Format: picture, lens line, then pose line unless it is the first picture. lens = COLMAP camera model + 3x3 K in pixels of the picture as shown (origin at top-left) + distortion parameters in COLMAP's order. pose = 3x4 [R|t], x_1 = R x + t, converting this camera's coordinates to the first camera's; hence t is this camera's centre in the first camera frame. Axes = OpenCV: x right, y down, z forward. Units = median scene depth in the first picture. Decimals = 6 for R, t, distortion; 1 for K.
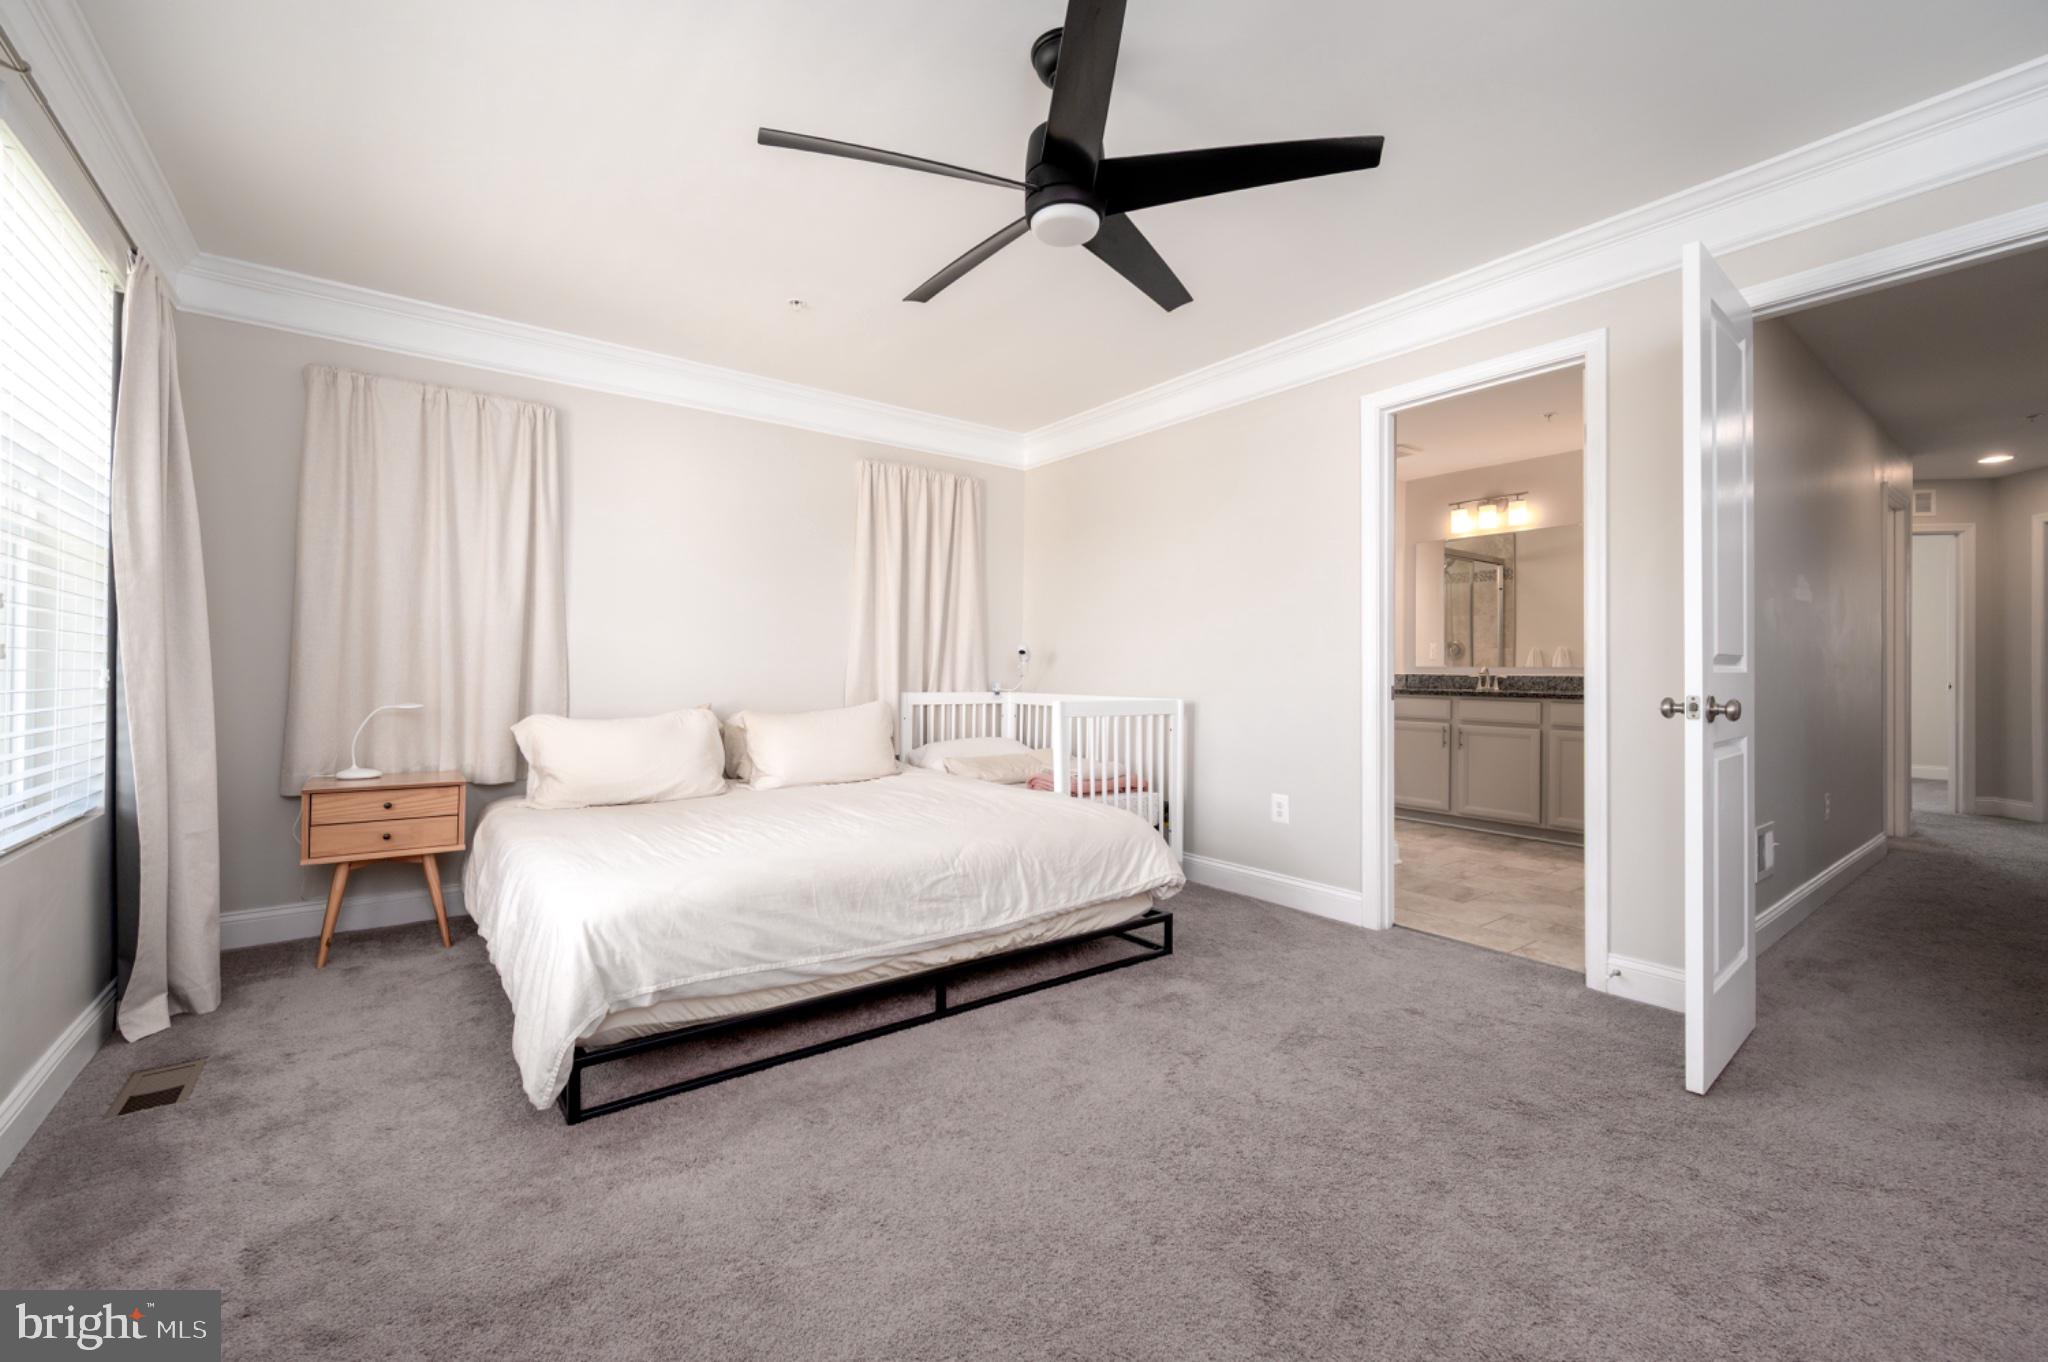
lens RADIAL K [[831.0, 0, 1023.7], [0, 831.0, 673.1], [0, 0, 1]] dist [-0.005190, 0.000730]
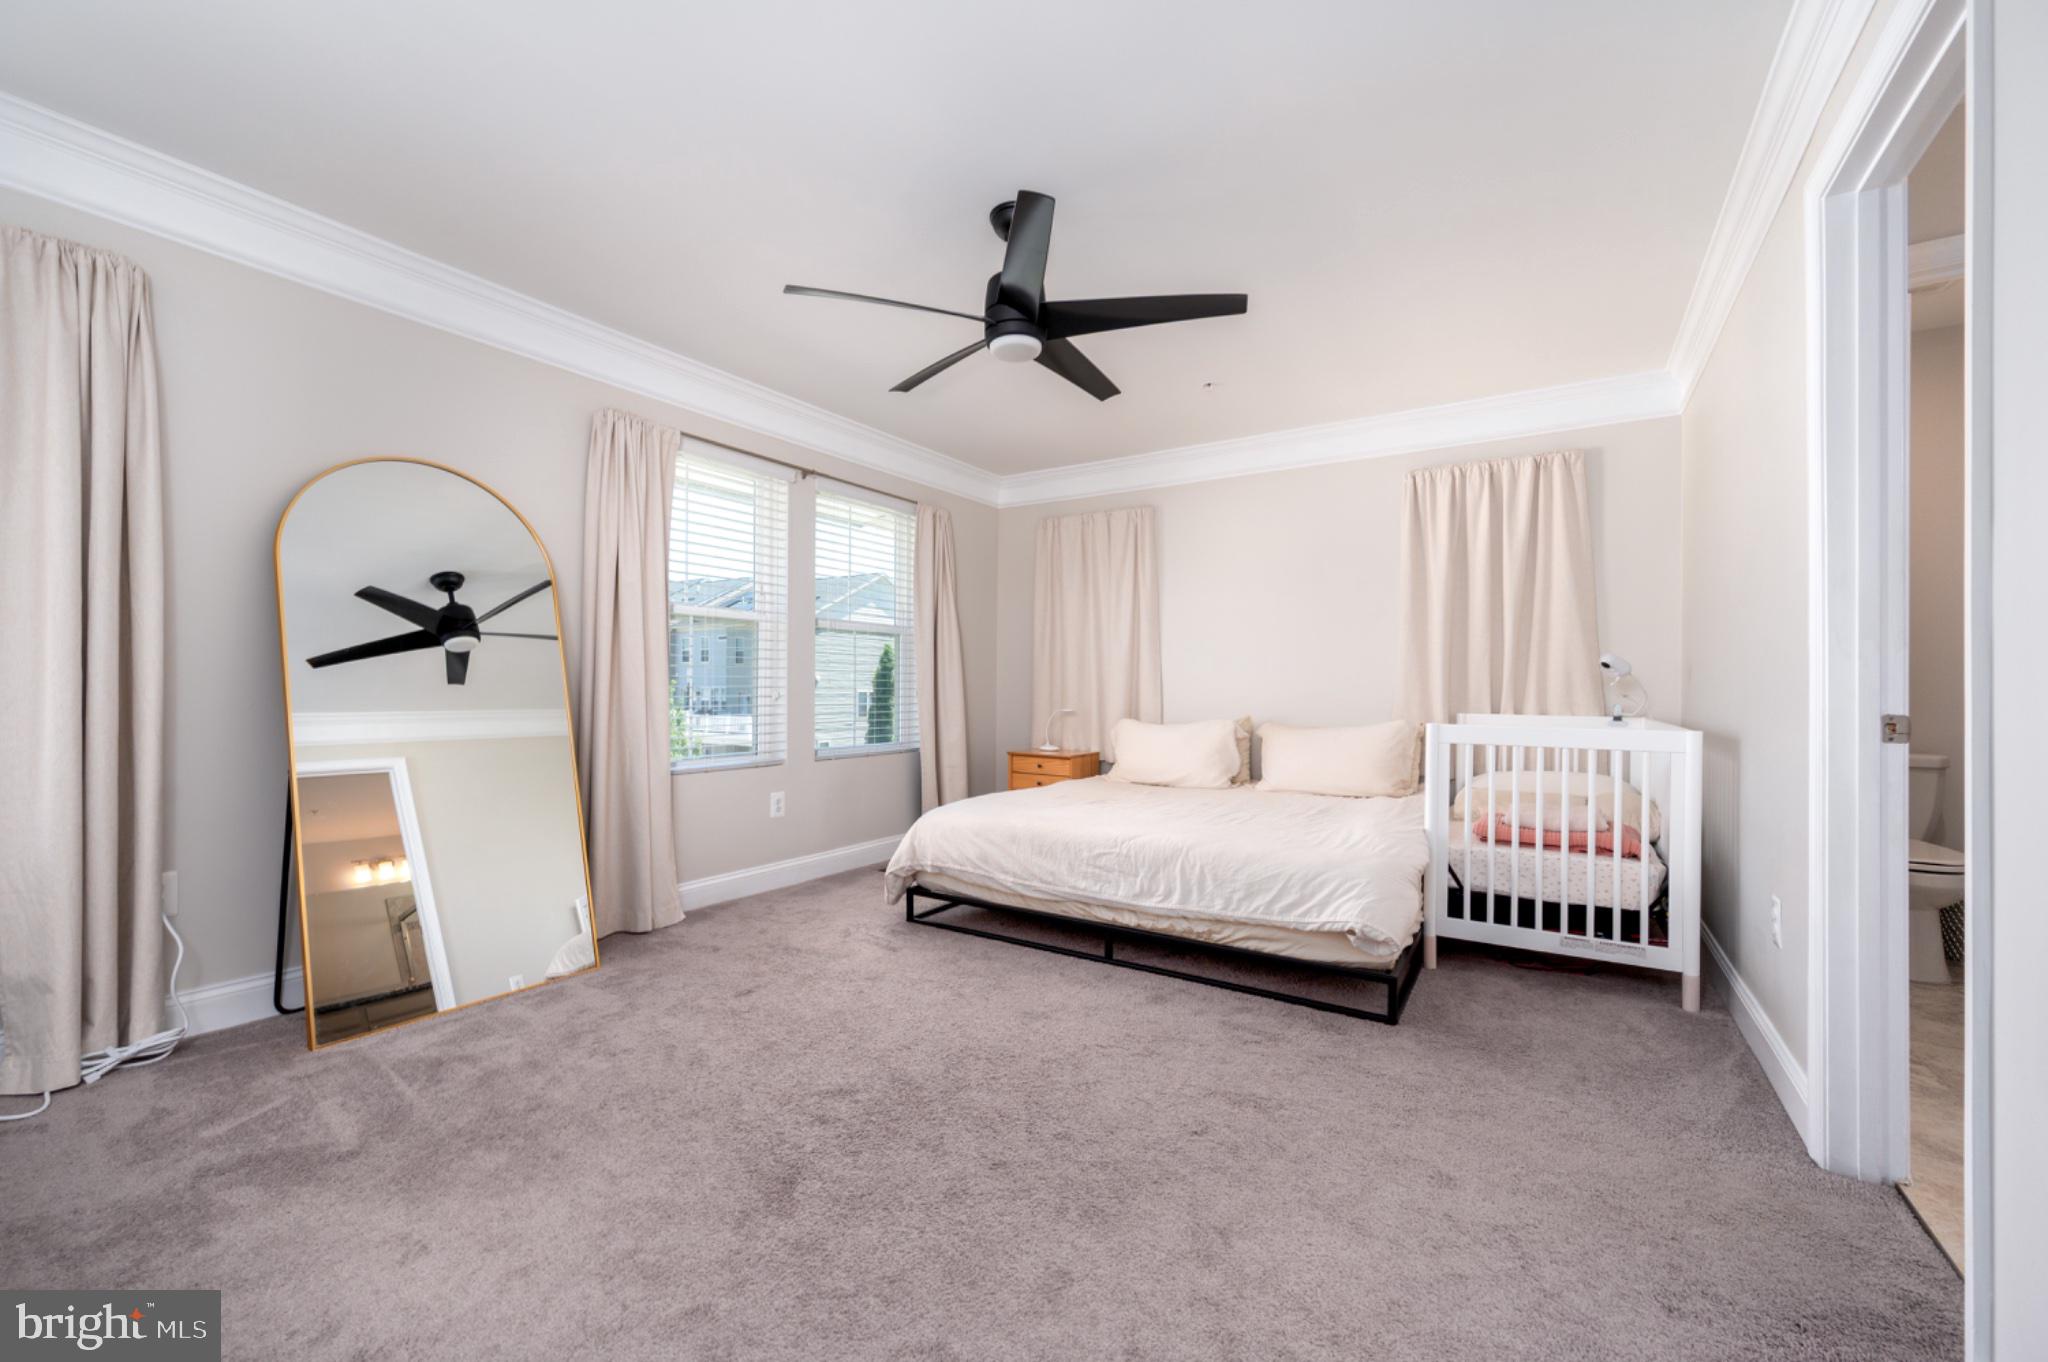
lens RADIAL K [[831.0, 0, 1021.9], [0, 831.0, 692.0], [0, 0, 1]] dist [-0.005190, 0.000730]
pose [[0.337617, 0.003351, -0.941278, 0.937106], [-0.003116, 0.999992, 0.002442, -0.000004], [0.941278, 0.002108, 0.337625, 0.404107]]
